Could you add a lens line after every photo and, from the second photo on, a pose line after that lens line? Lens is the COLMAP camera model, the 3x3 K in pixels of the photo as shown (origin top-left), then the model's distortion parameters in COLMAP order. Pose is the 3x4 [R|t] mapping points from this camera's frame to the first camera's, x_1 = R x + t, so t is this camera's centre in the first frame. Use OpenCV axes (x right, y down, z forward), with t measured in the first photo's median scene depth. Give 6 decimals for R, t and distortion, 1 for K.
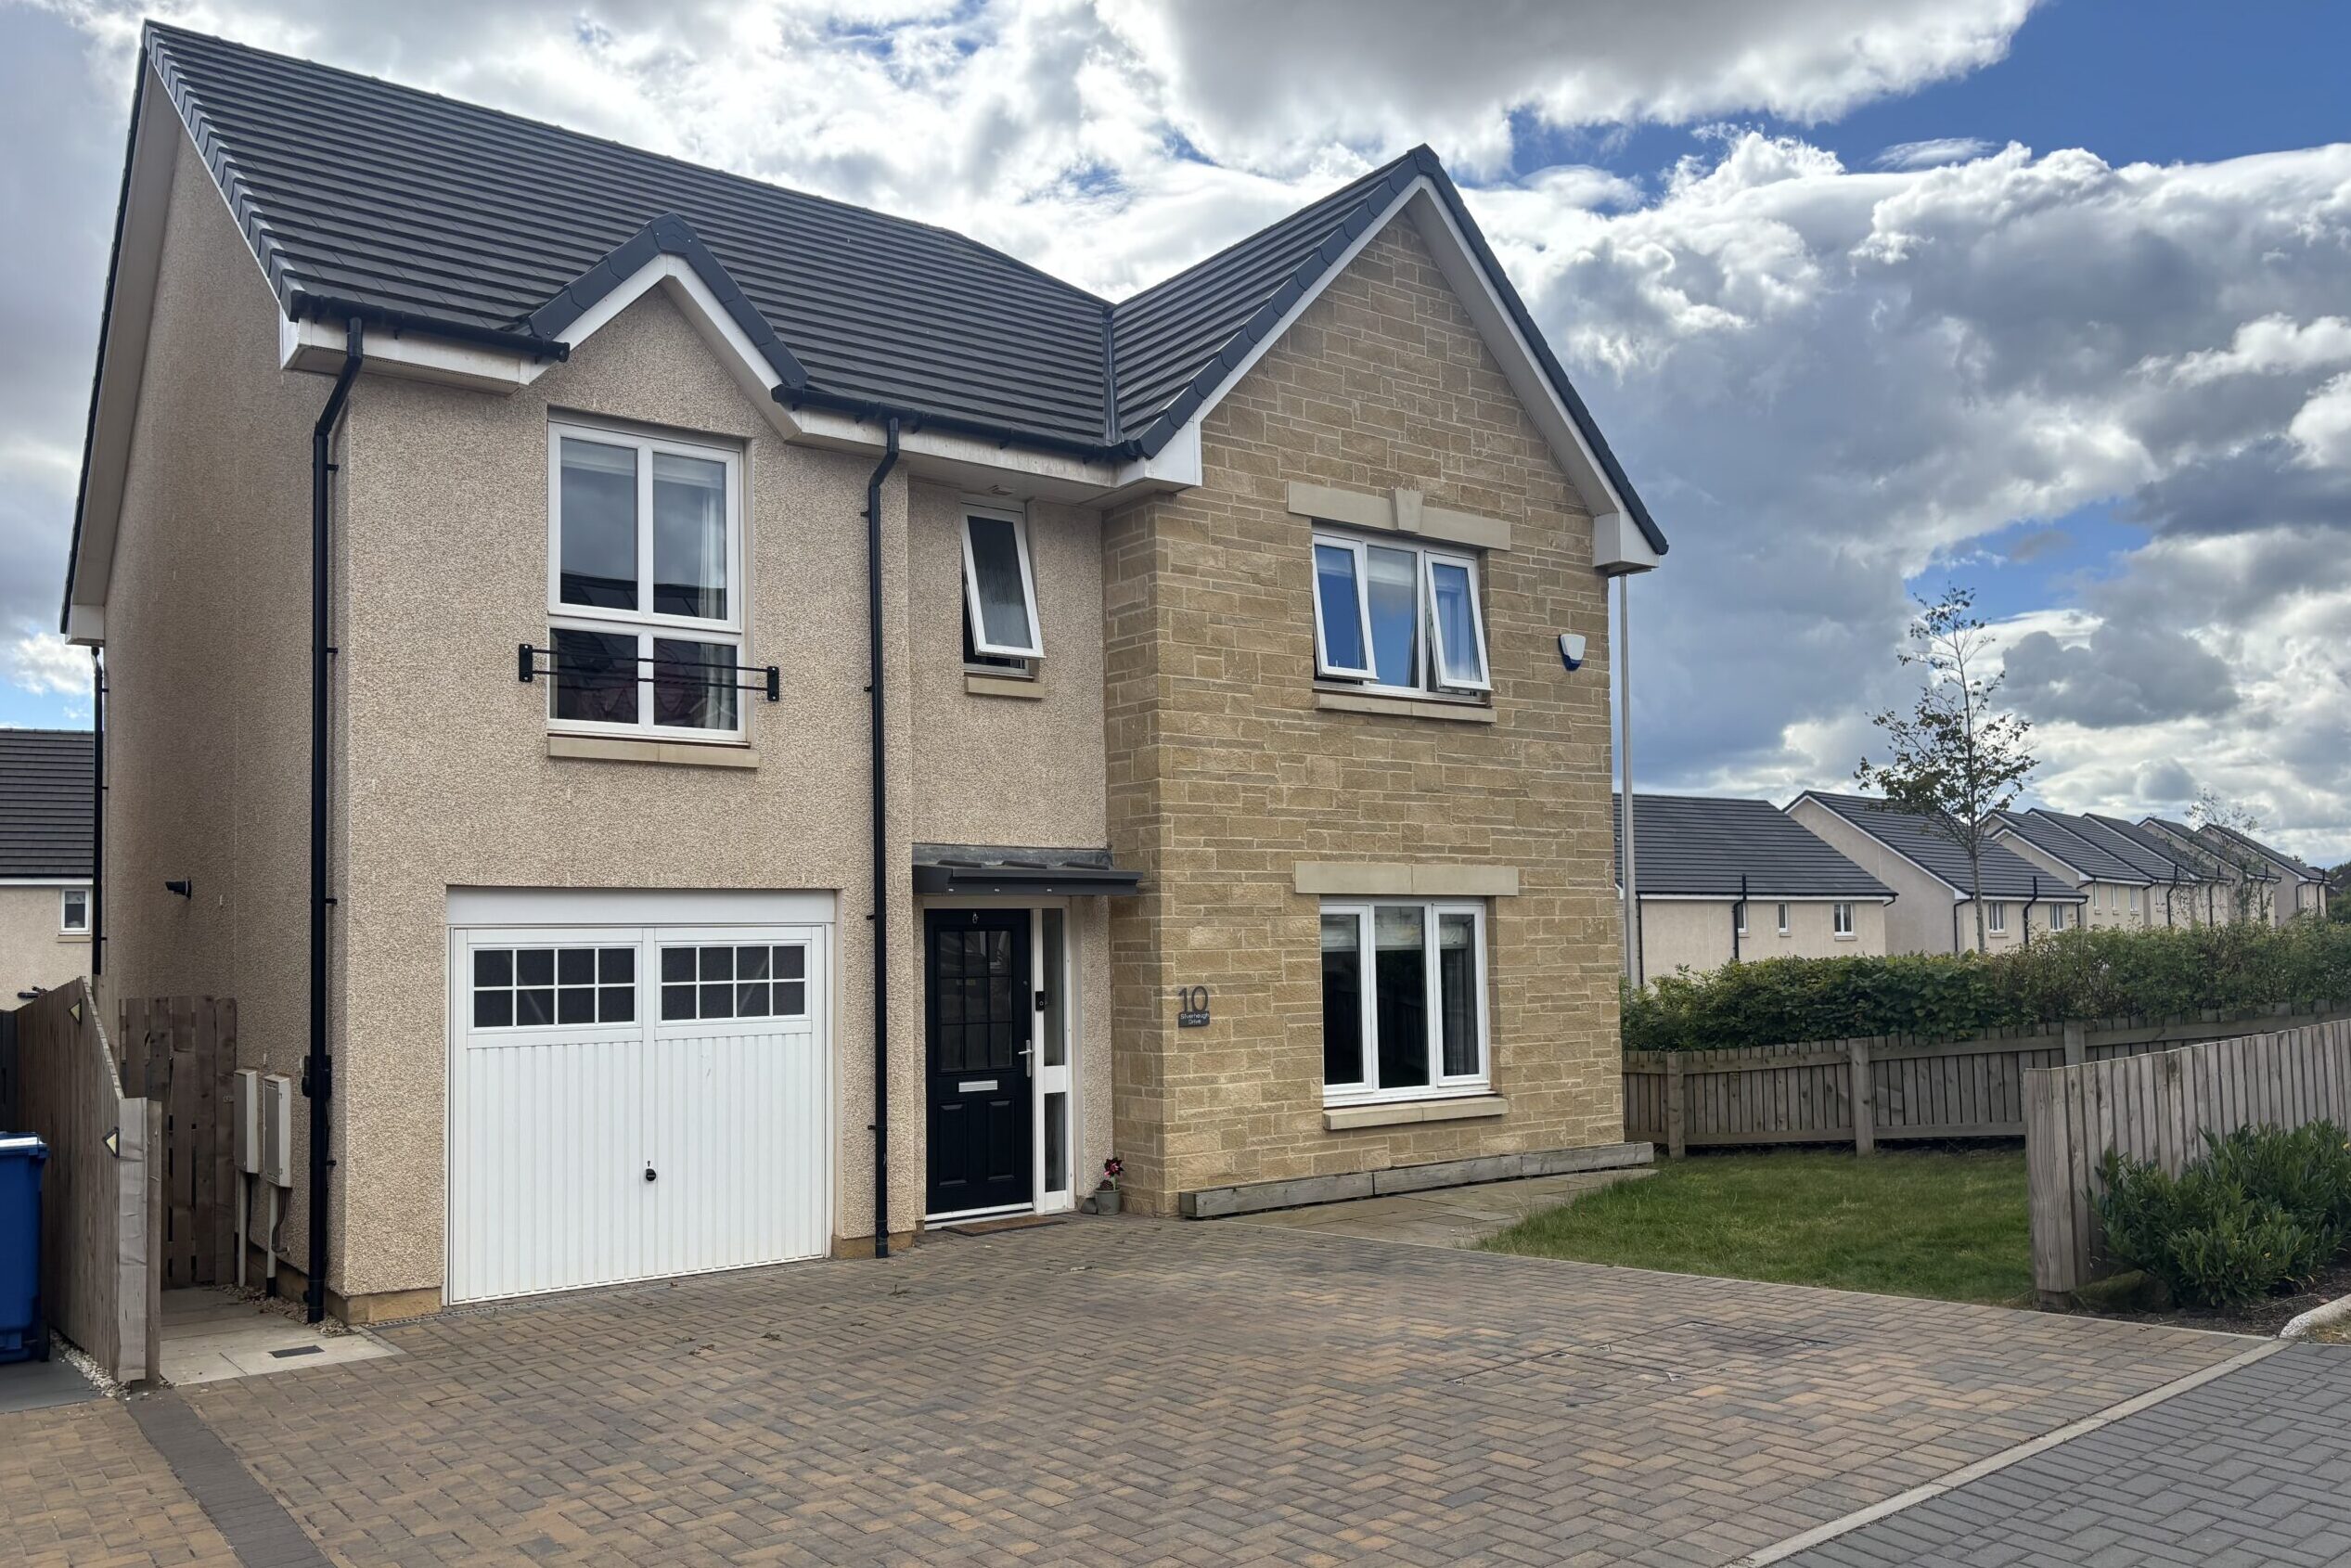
lens RADIAL K [[1803.6, 0, 1178.2], [0, 1803.6, 783.5], [0, 0, 1]] dist [0.101899, -0.010897]
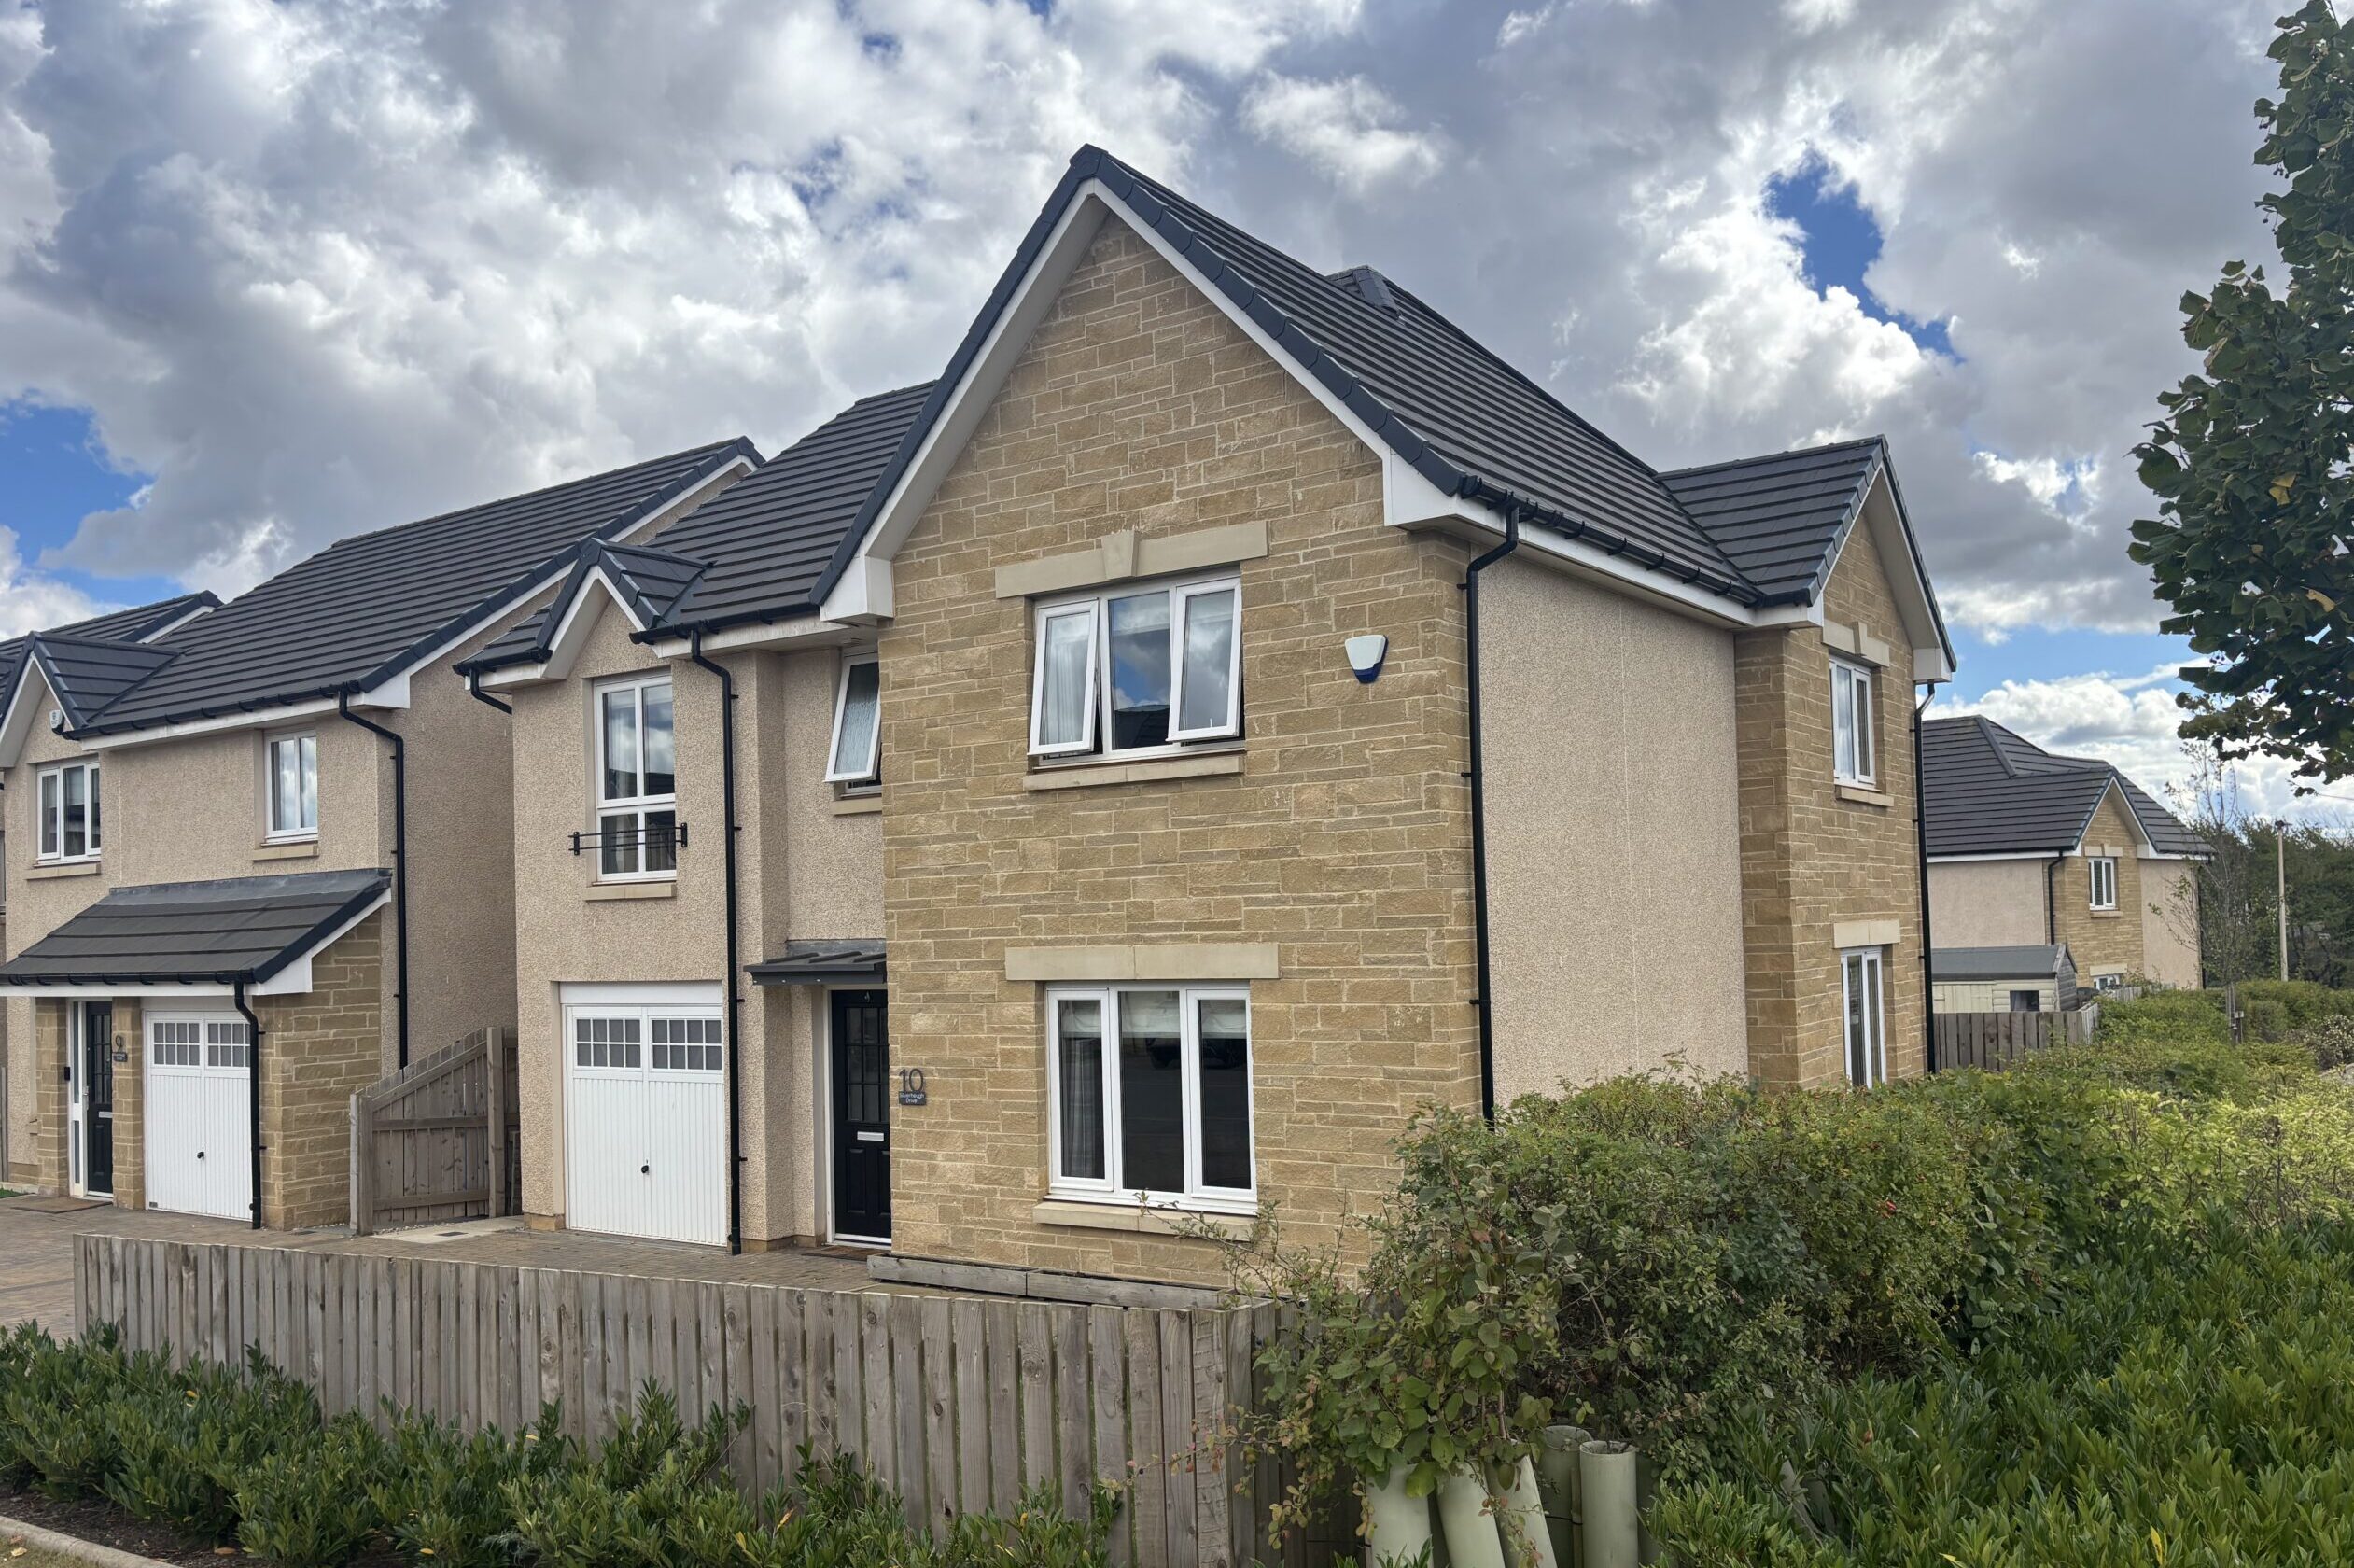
lens RADIAL K [[1805.8, 0, 1184.1], [0, 1805.8, 791.7], [0, 0, 1]] dist [0.101899, -0.010897]
pose [[0.308195, -0.063995, -0.949168, 1.059161], [0.108848, 0.993555, -0.031645, -0.000878], [0.945076, -0.093562, 0.313175, 0.789400]]
